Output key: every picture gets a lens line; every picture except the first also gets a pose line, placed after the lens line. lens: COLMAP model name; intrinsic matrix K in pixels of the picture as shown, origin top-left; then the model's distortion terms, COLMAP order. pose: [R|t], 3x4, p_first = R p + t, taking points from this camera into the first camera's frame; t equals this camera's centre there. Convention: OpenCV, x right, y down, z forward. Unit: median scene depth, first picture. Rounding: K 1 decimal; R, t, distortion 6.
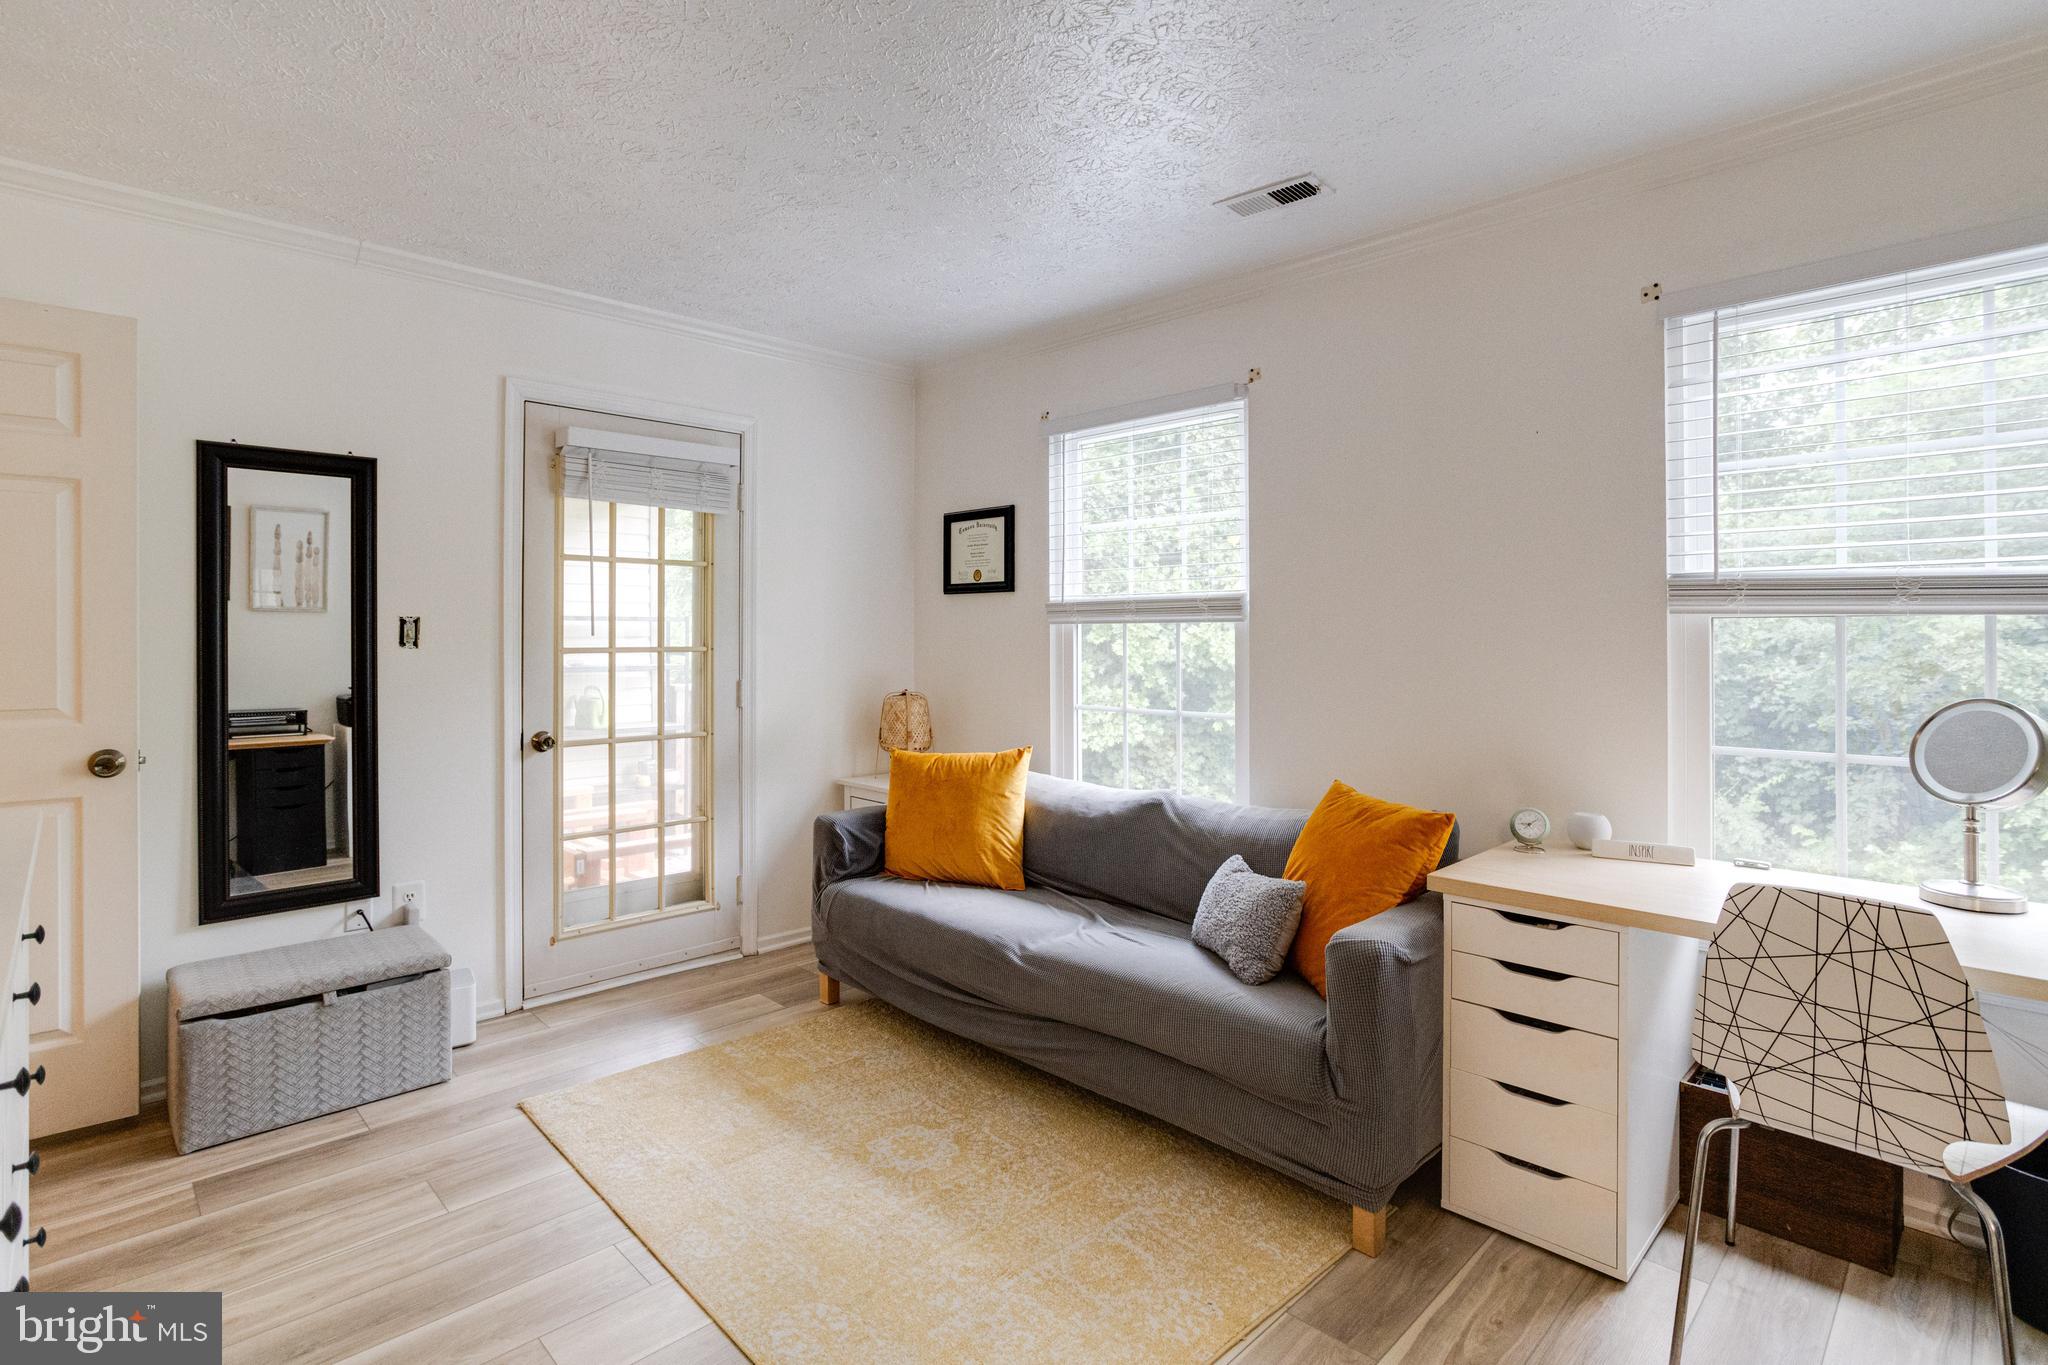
lens RADIAL K [[991.5, 0, 1022.5], [0, 991.5, 626.0], [0, 0, 1]] dist [-0.050792, 0.026280]
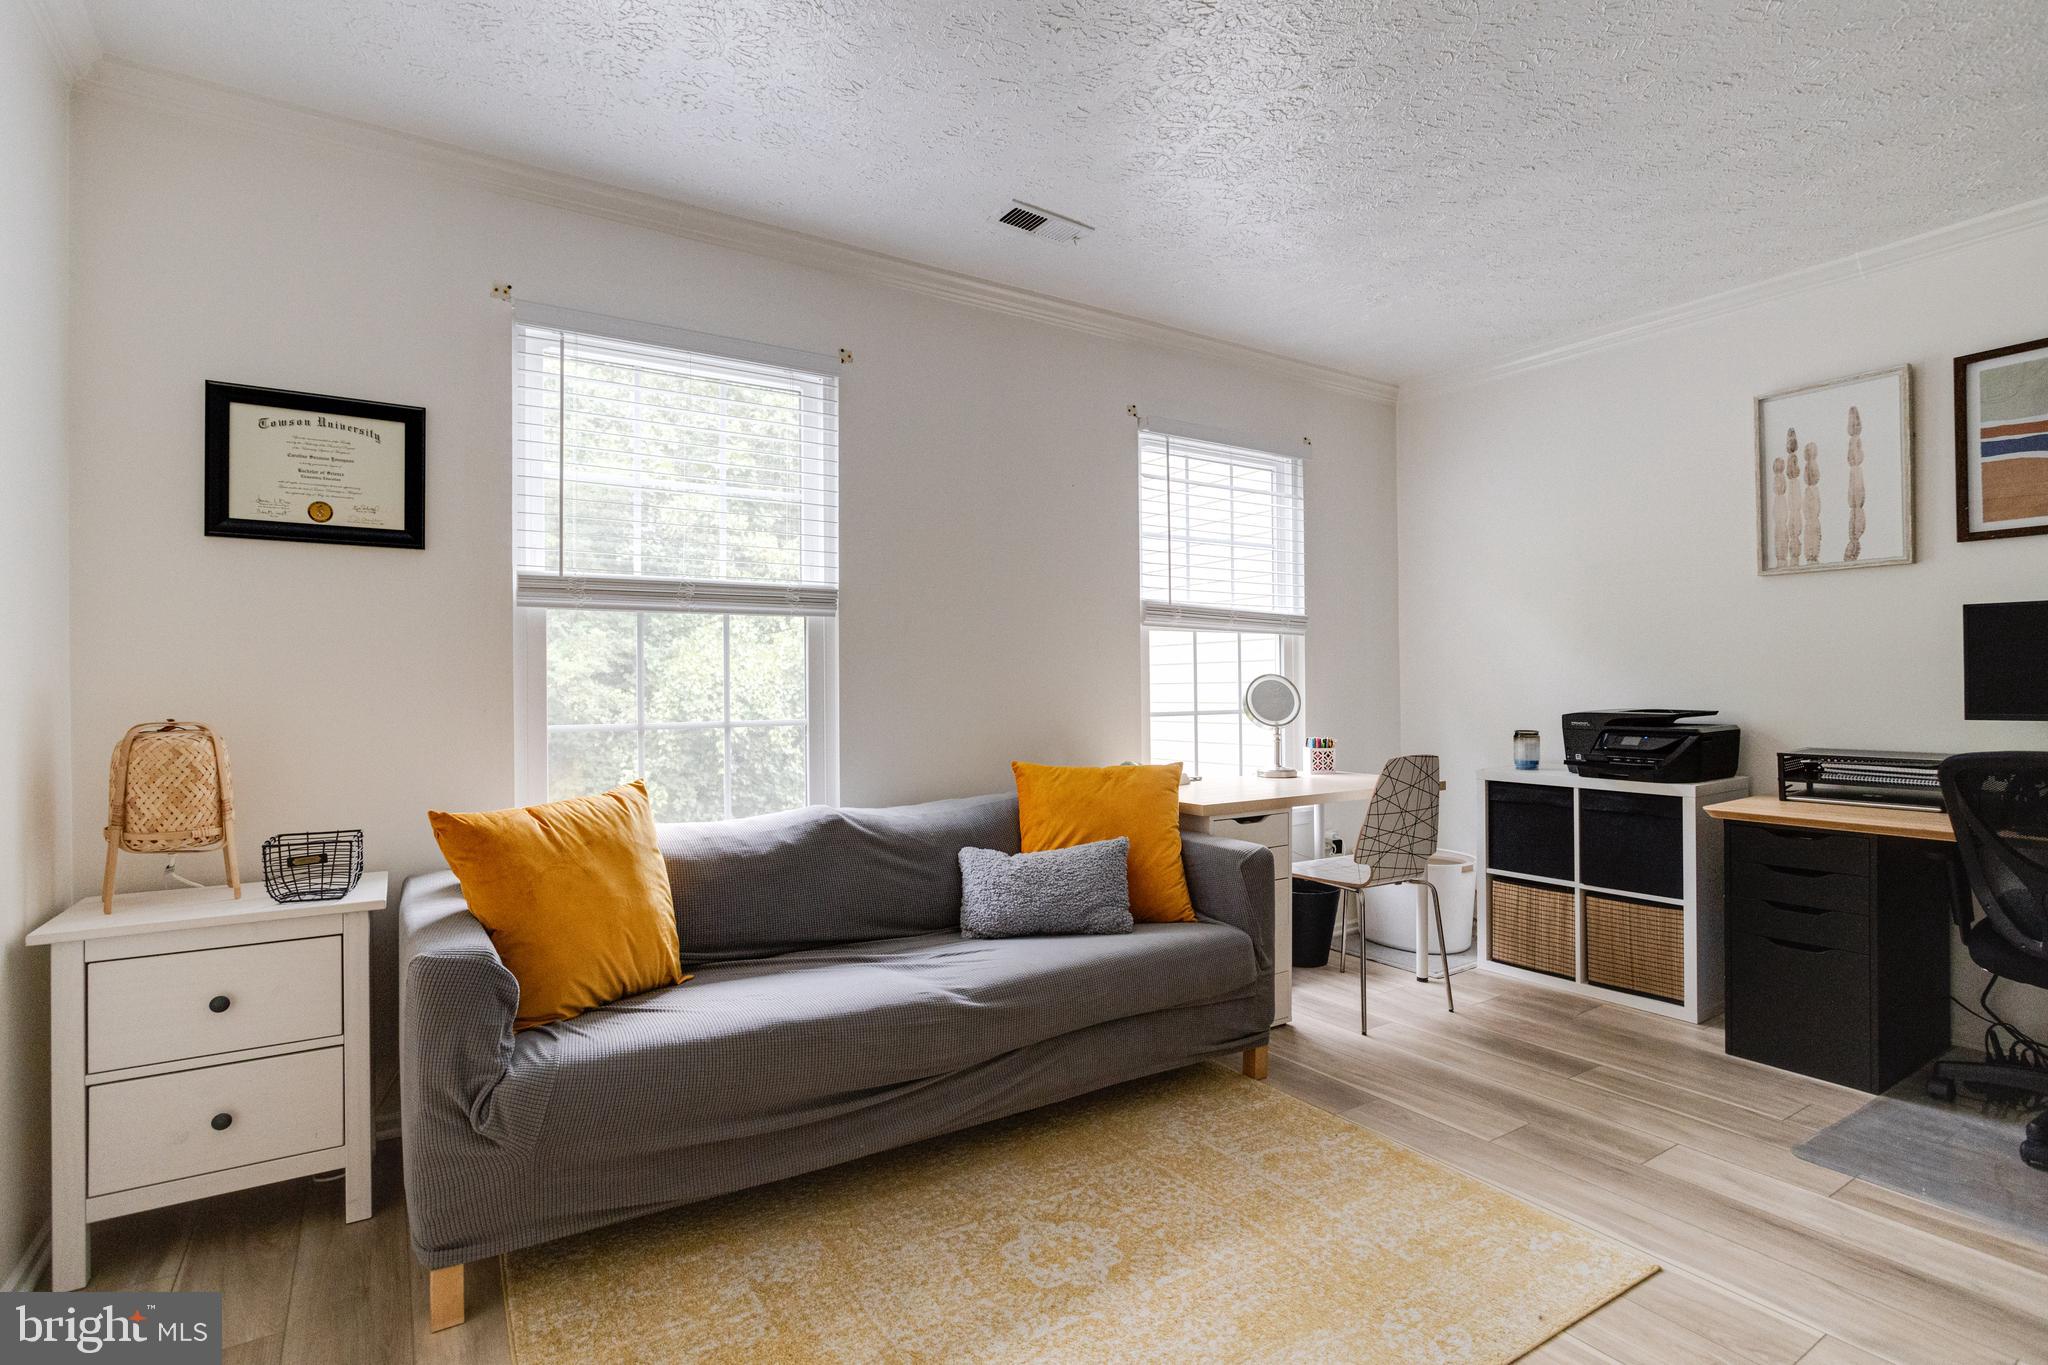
lens RADIAL K [[991.0, 0, 1024.5], [0, 991.0, 672.5], [0, 0, 1]] dist [-0.048856, 0.027494]
pose [[0.206429, 0.011210, 0.978397, -0.658414], [-0.005426, 0.999932, -0.010312, 0.057713], [-0.978446, -0.003180, 0.206476, 0.644762]]
